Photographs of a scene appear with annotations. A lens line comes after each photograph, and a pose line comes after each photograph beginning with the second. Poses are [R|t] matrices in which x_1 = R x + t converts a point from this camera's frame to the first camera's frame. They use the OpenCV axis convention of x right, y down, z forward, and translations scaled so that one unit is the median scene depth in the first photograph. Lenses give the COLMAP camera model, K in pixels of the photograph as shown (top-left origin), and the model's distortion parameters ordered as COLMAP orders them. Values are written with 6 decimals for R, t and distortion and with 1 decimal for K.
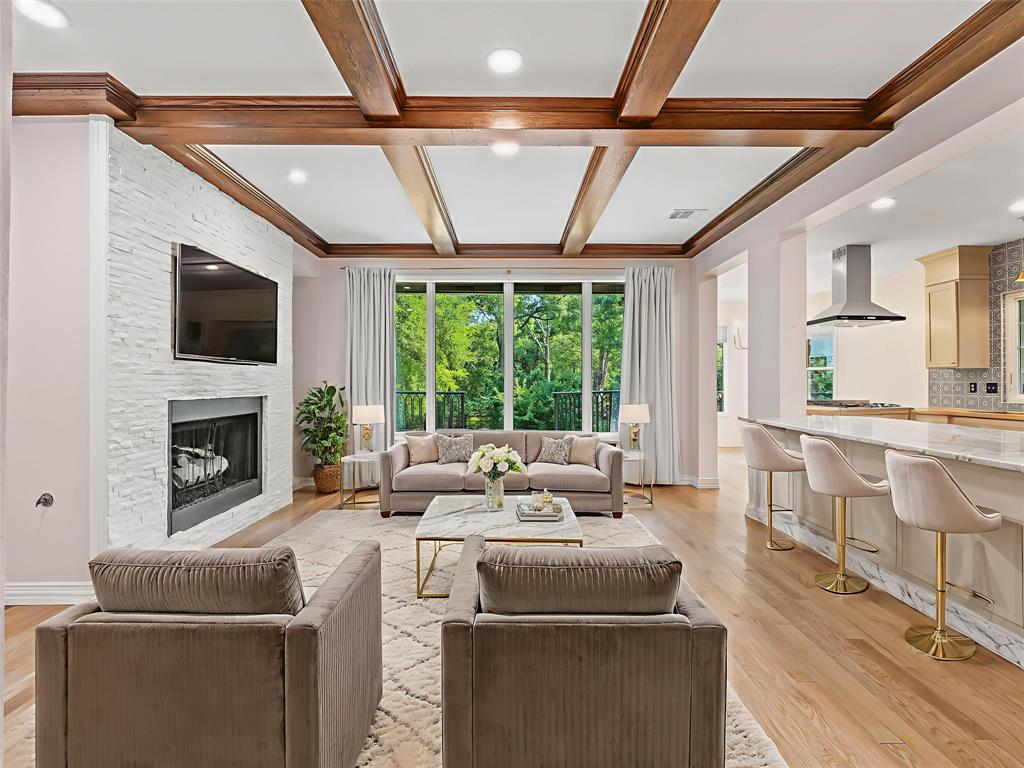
lens RADIAL K [[480.4, 0, 509.3], [0, 480.4, 381.2], [0, 0, 1]] dist [0.002691, 0.000712]
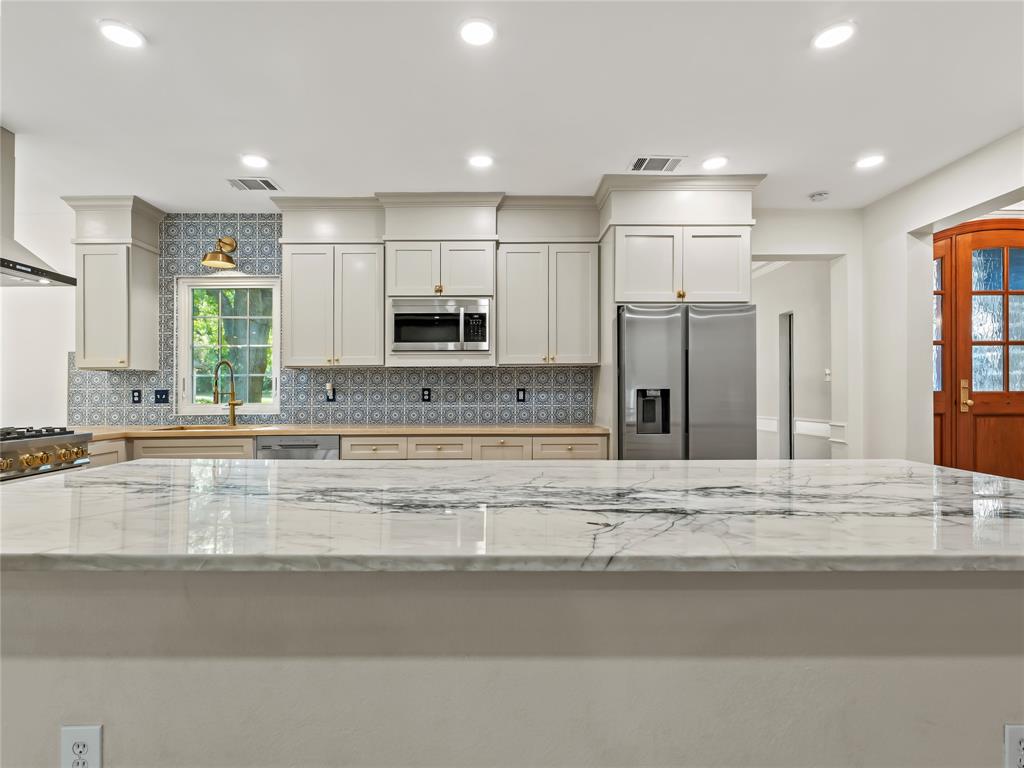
lens RADIAL K [[514.5, 0, 504.2], [0, 514.5, 379.1], [0, 0, 1]] dist [-0.000777, 0.000288]
pose [[-0.011821, 0.019908, 0.999732, 0.177945], [0.001759, 0.999801, -0.019889, 0.003449], [-0.999929, 0.001523, -0.011854, 0.467801]]
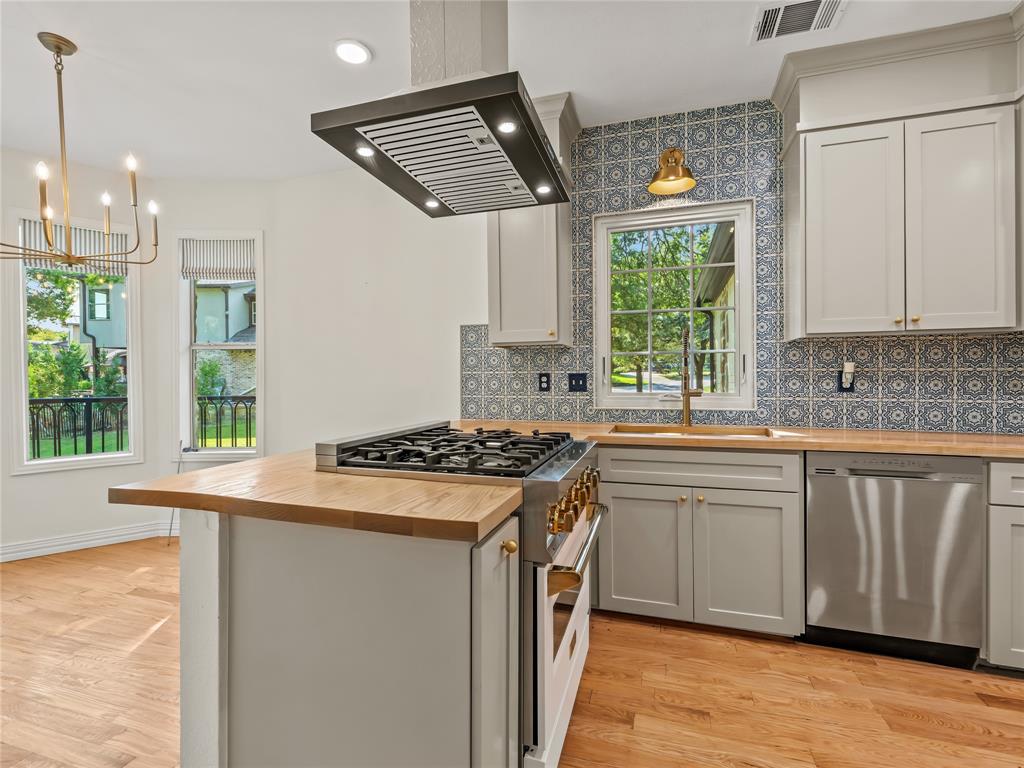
lens RADIAL K [[473.7, 0, 508.0], [0, 473.7, 379.5], [0, 0, 1]] dist [0.006404, -0.002056]
pose [[0.304326, -0.002339, 0.952565, 0.454898], [-0.001209, 0.999995, 0.002842, 0.009135], [-0.952567, -0.002017, 0.304321, 0.913746]]
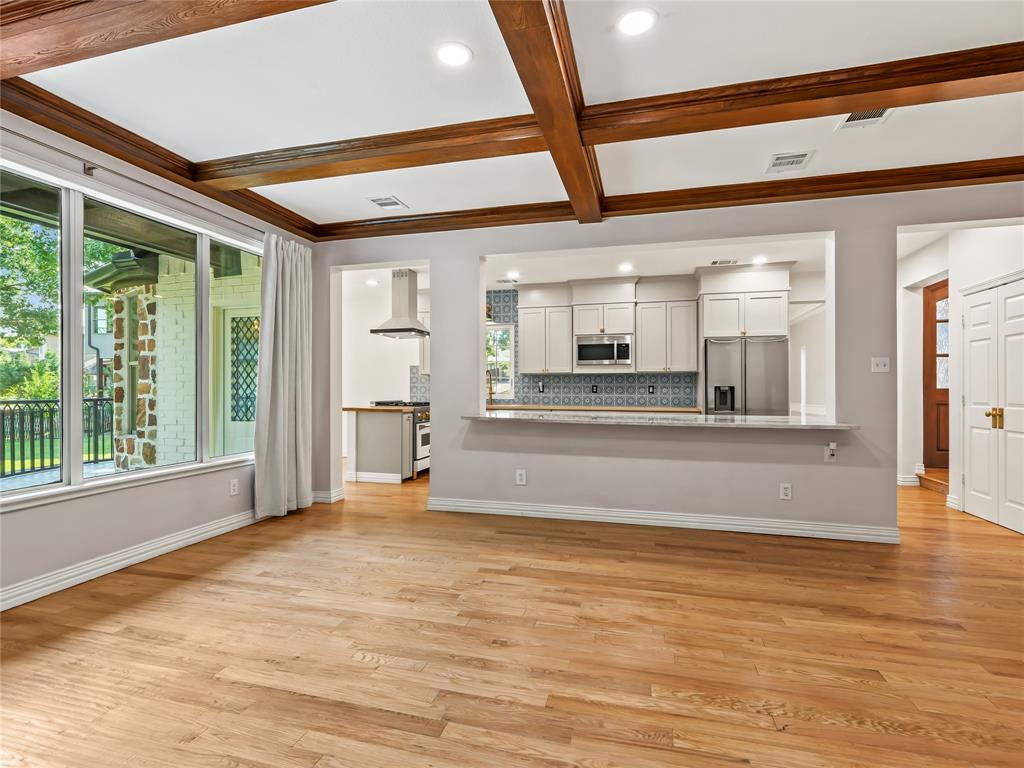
lens RADIAL K [[514.5, 0, 508.2], [0, 514.5, 373.5], [0, 0, 1]] dist [-0.000777, 0.000288]
pose [[0.263561, 0.024525, 0.964331, -0.457180], [-0.002977, 0.999693, -0.024611, 0.004843], [-0.964638, 0.003615, 0.263553, 0.435896]]
